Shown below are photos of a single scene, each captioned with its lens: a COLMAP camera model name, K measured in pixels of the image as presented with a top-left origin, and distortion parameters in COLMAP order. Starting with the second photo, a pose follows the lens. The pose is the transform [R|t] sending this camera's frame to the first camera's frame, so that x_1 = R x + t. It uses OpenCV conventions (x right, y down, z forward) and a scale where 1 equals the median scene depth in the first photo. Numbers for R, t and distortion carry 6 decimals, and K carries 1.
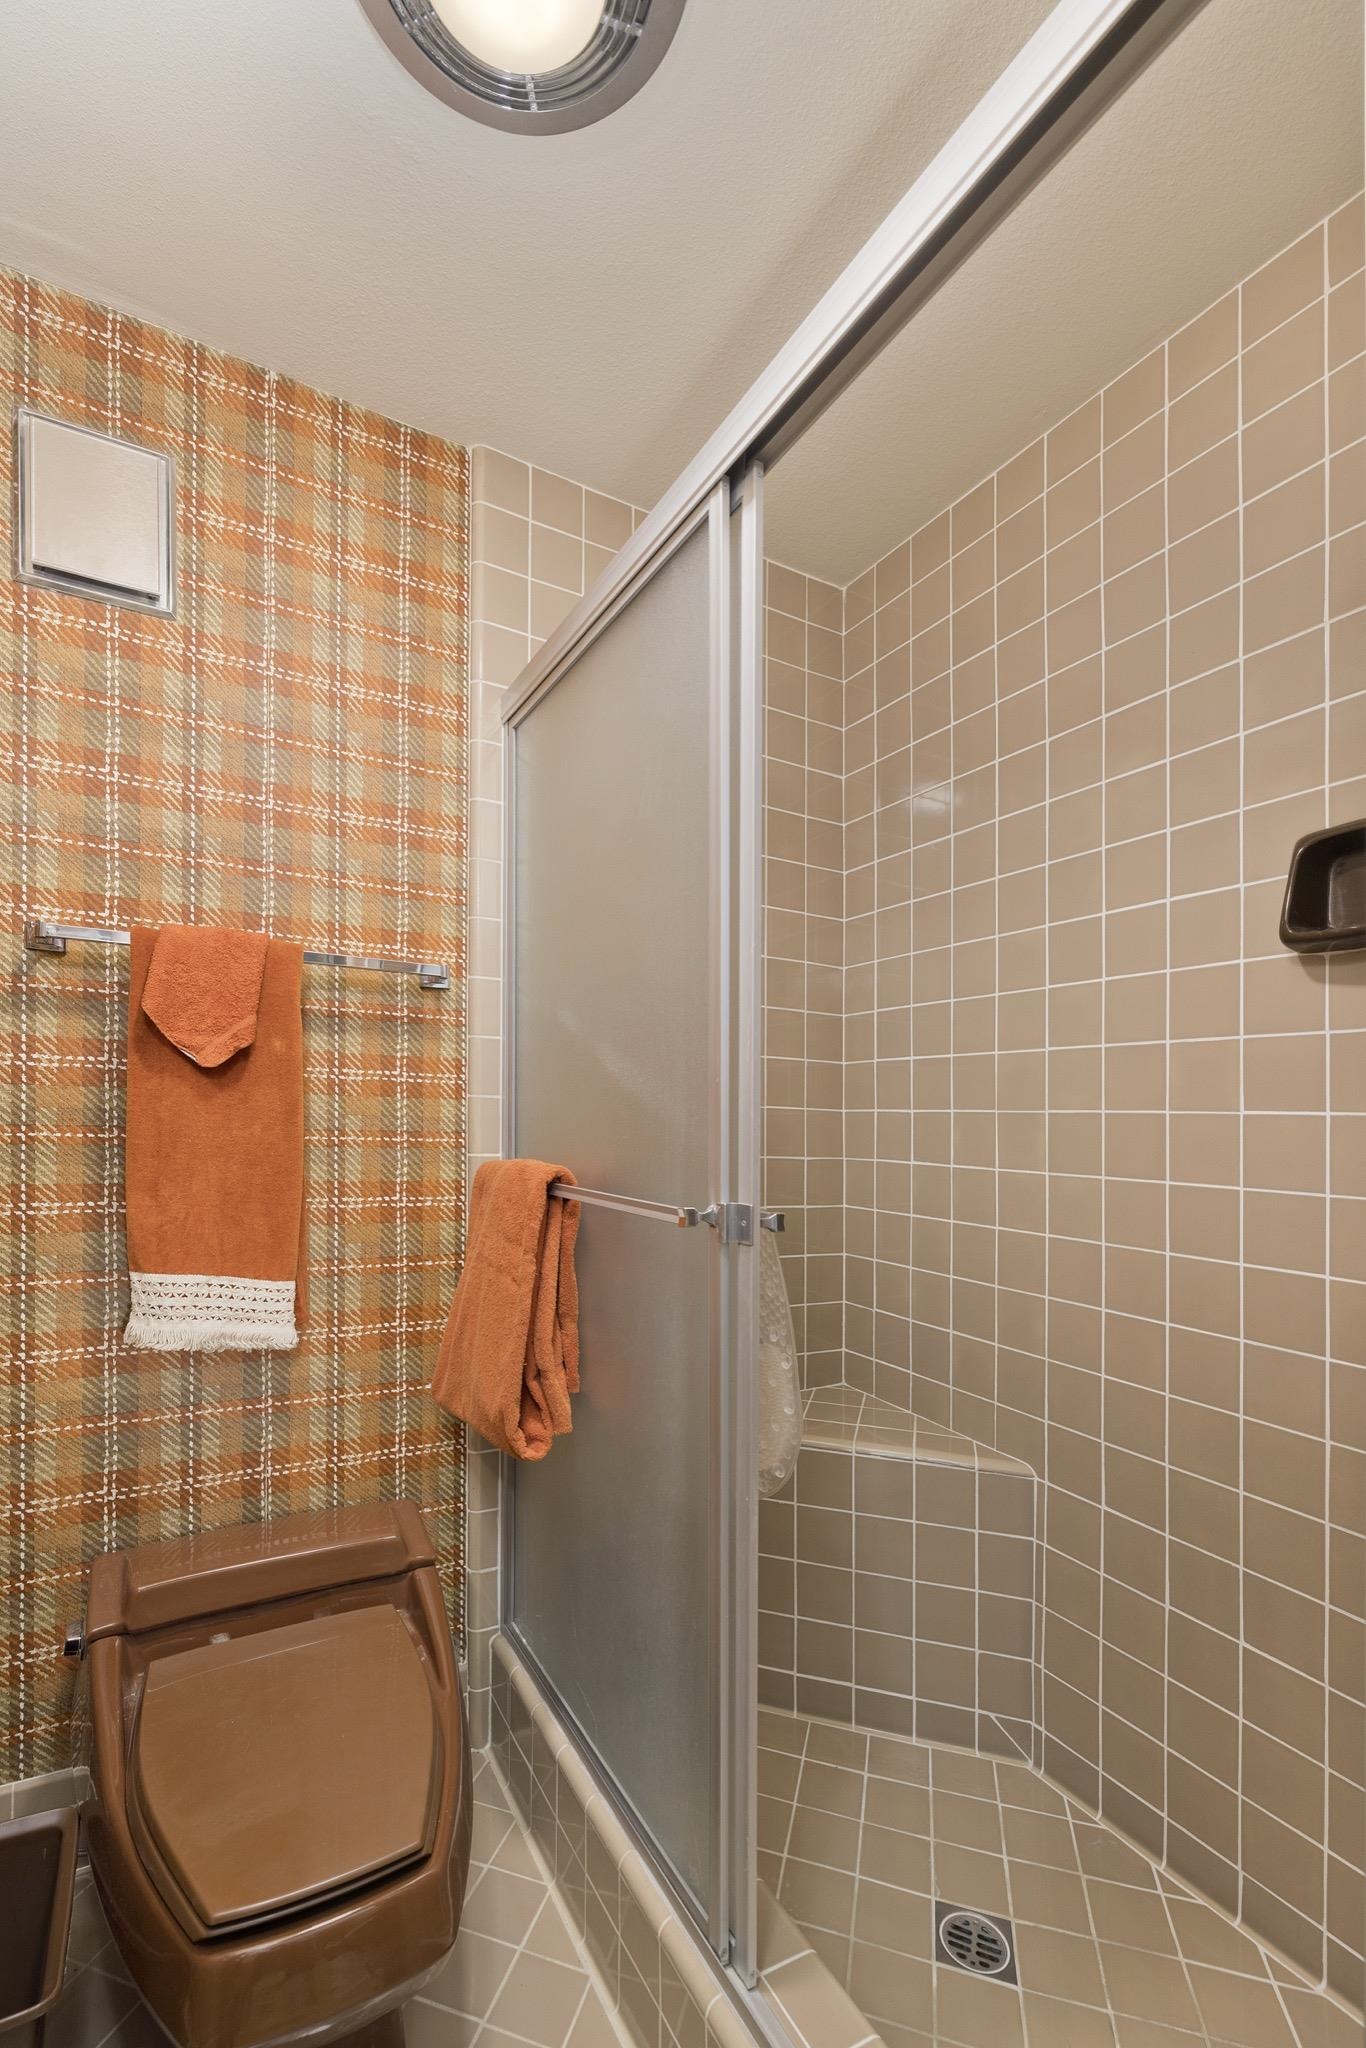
lens RADIAL K [[890.2, 0, 623.6], [0, 890.2, 1160.9], [0, 0, 1]] dist [-0.002887, 0.001062]
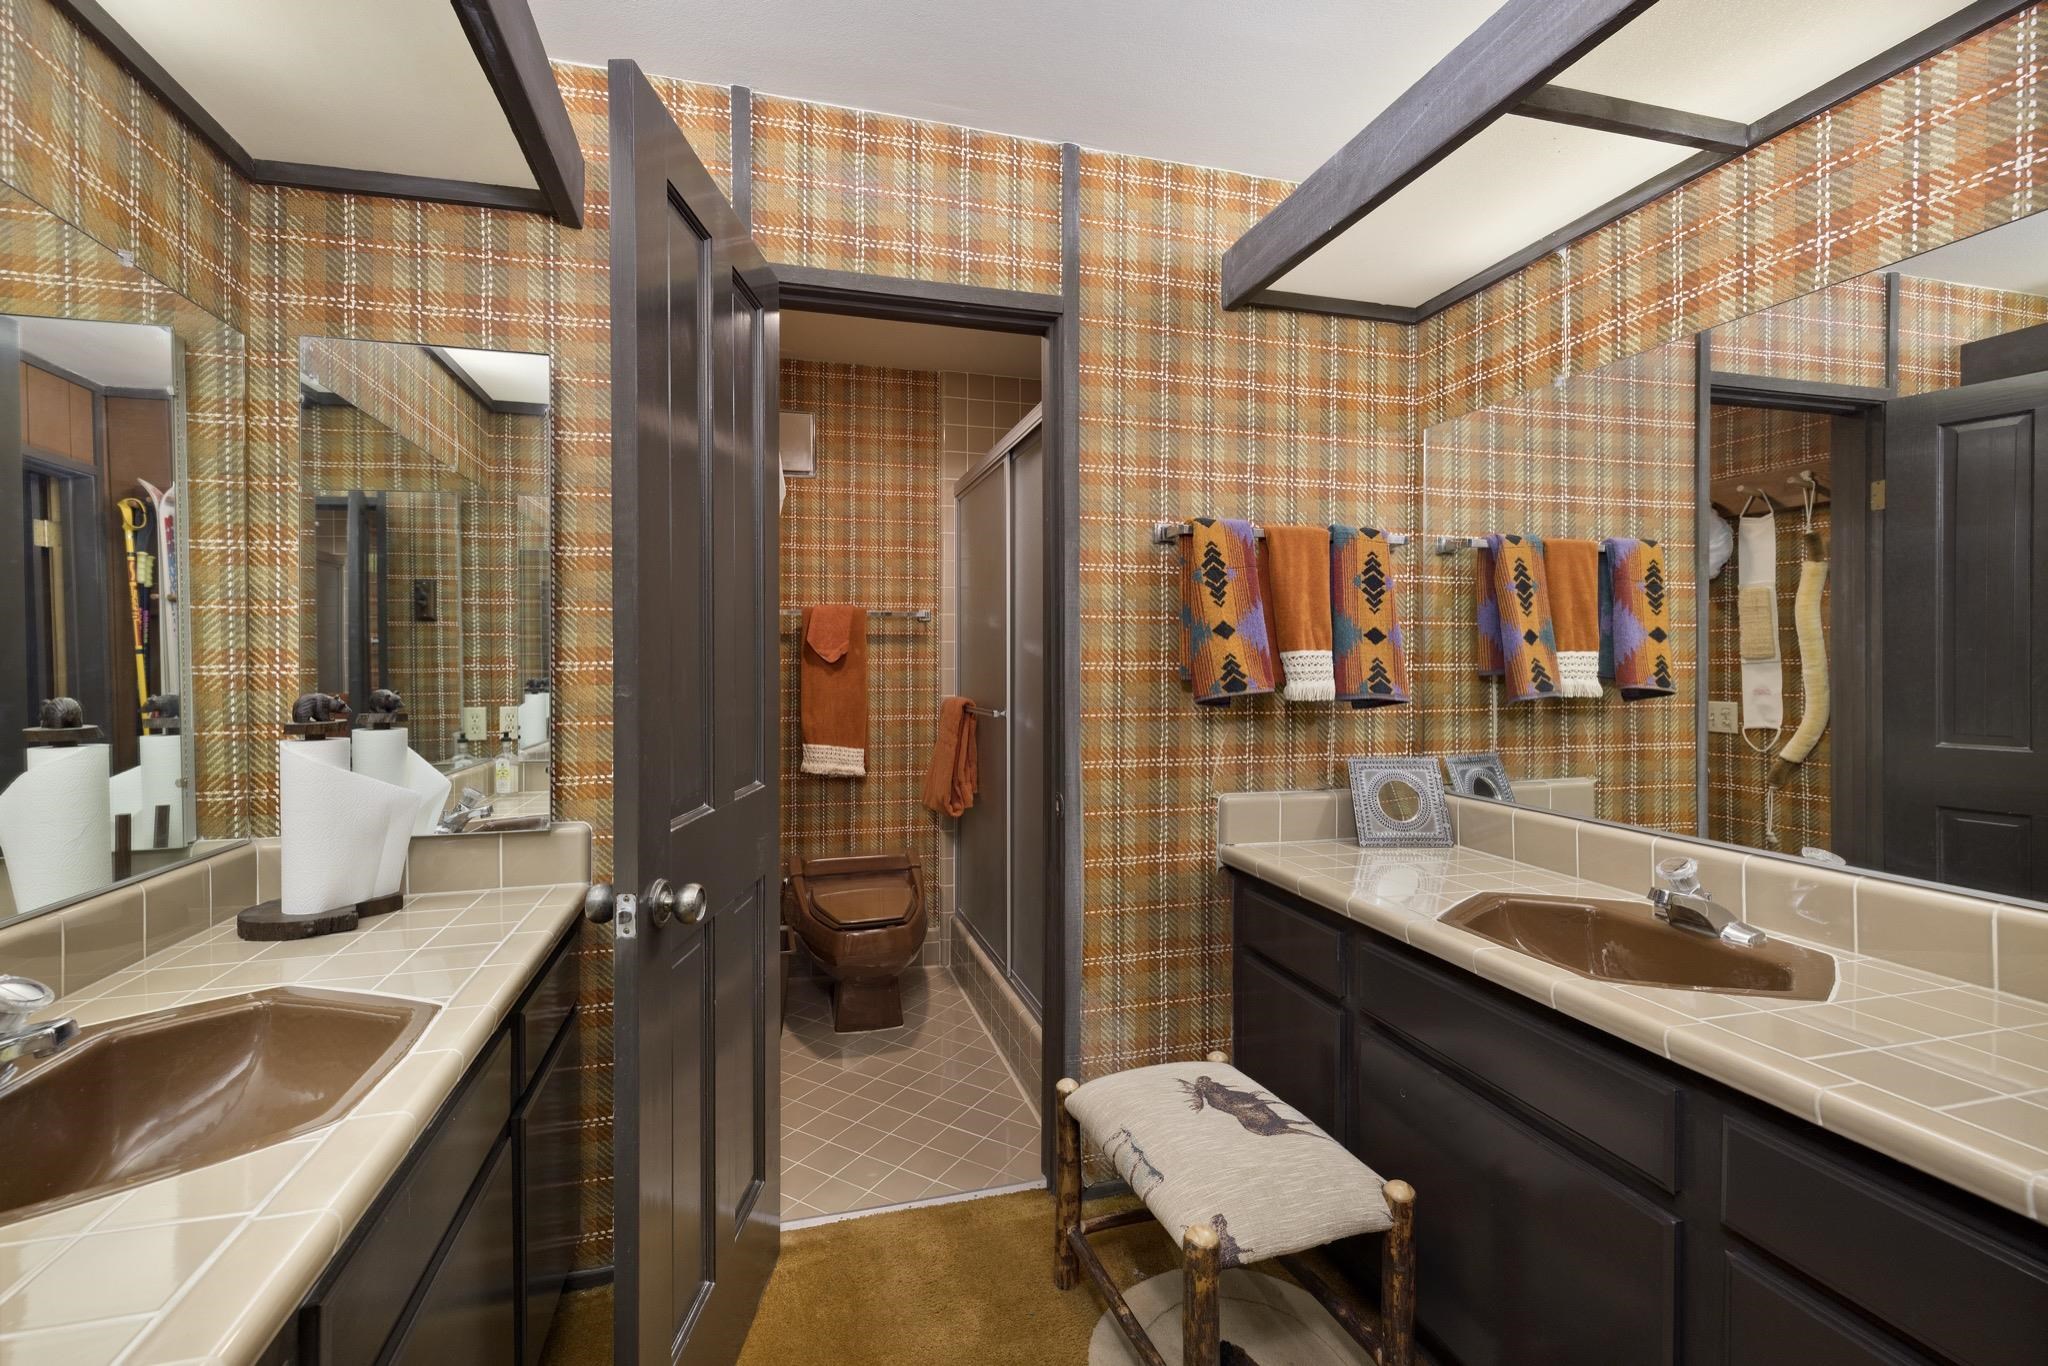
lens RADIAL K [[879.2, 0, 1033.8], [0, 879.2, 642.1], [0, 0, 1]] dist [-0.003693, 0.000137]
pose [[0.985910, -0.032007, -0.164184, 0.472169], [0.019311, 0.996739, -0.078354, 0.040265], [0.166156, 0.074079, 0.983313, -1.255288]]
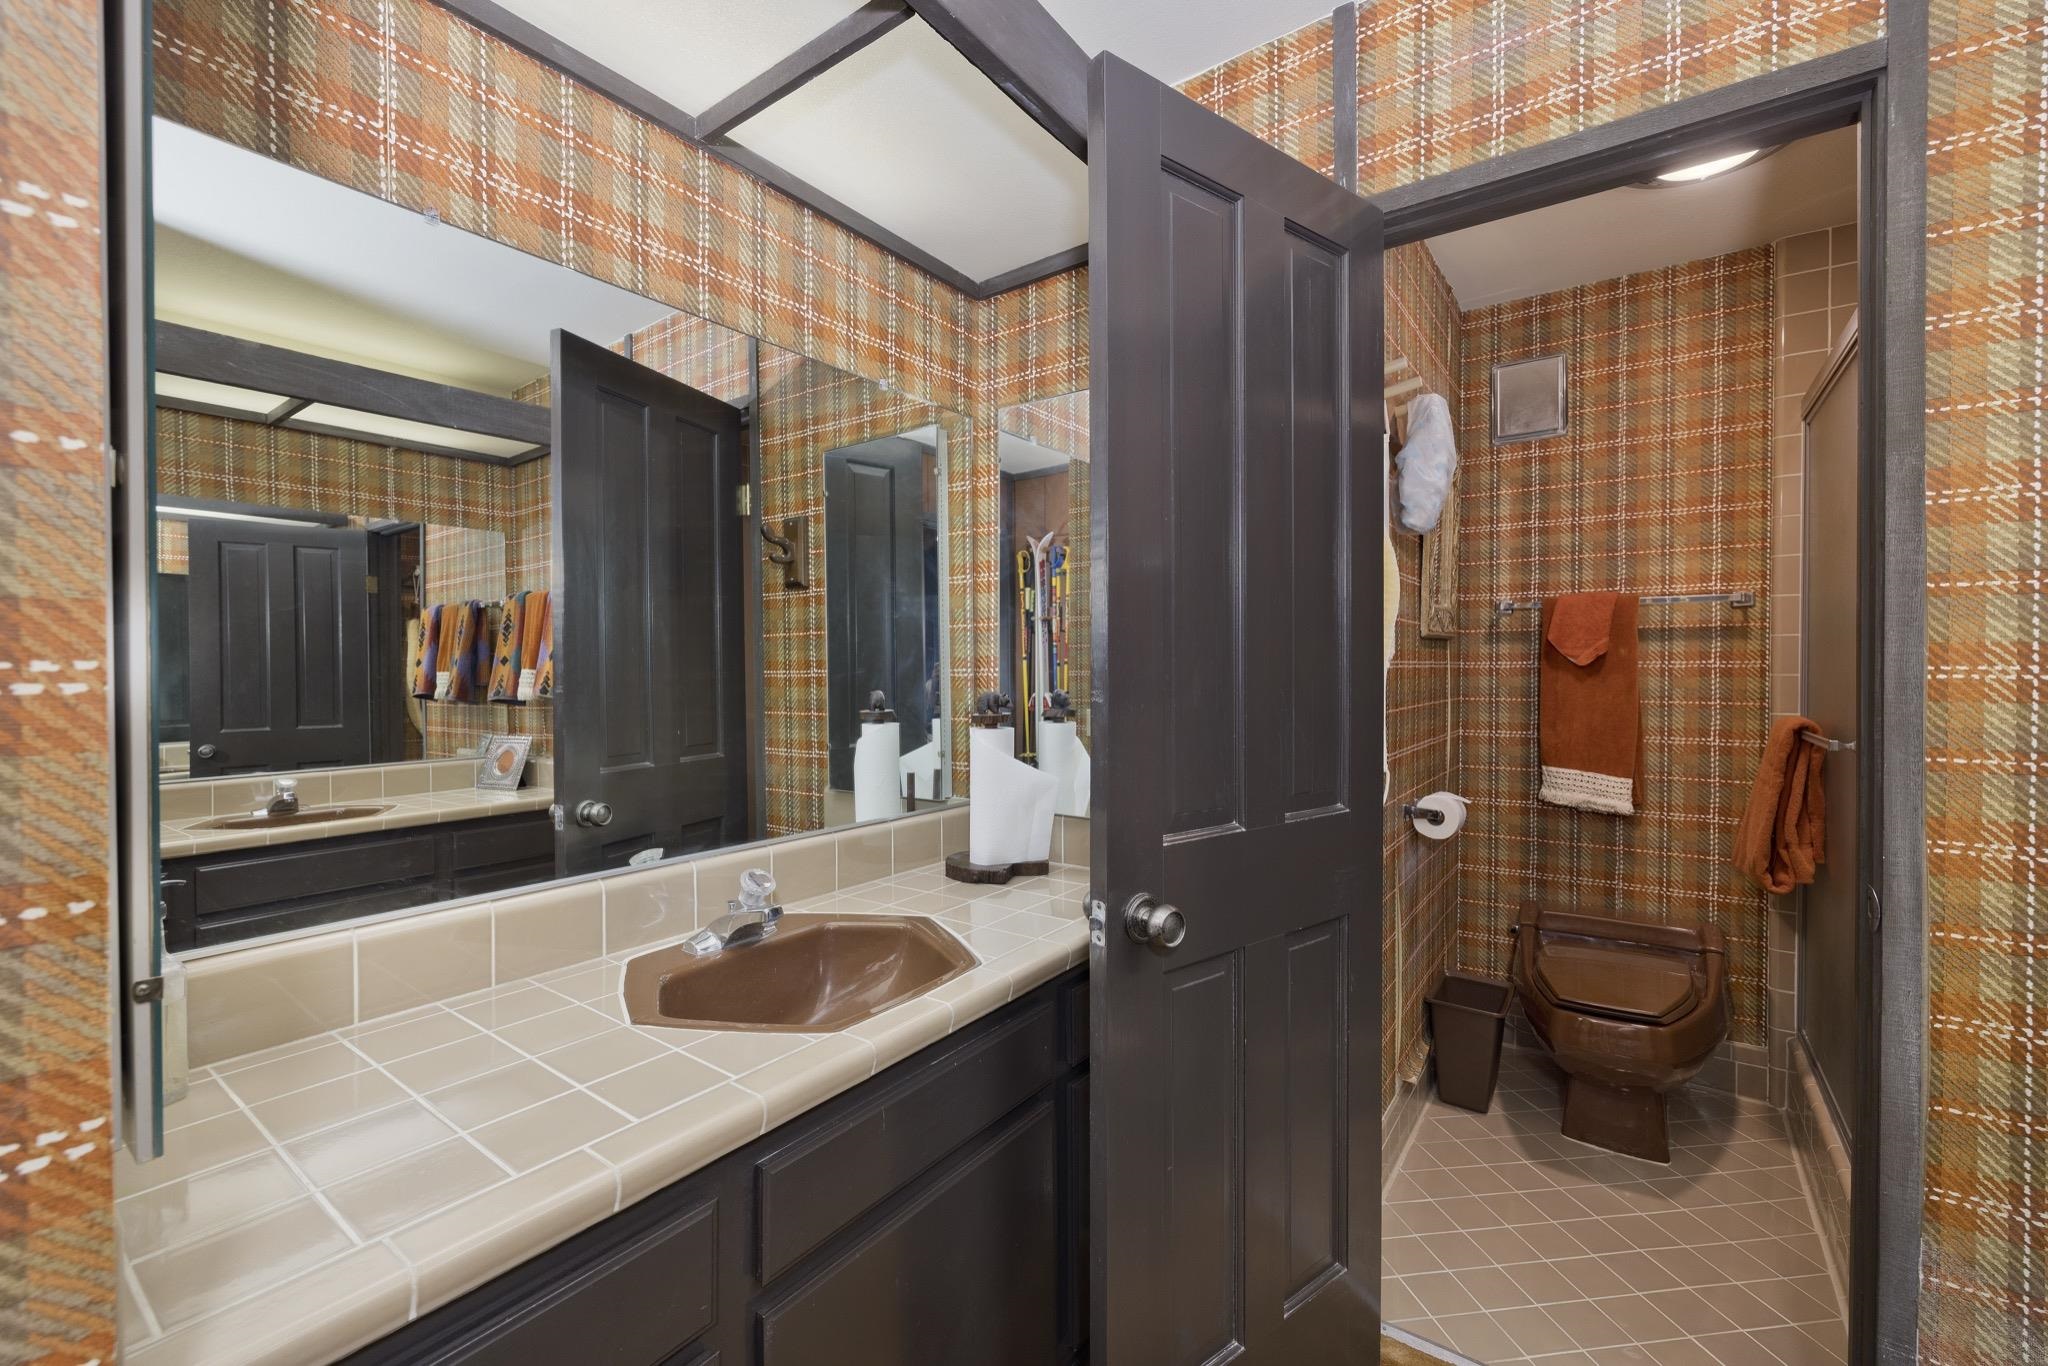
lens RADIAL K [[888.1, 0, 1018.0], [0, 888.1, 660.6], [0, 0, 1]] dist [0.000120, -0.000591]
pose [[0.462719, -0.034305, -0.885841, 0.654944], [-0.030807, 0.998025, -0.054742, 0.028450], [0.885969, 0.052621, 0.460749, -0.951960]]
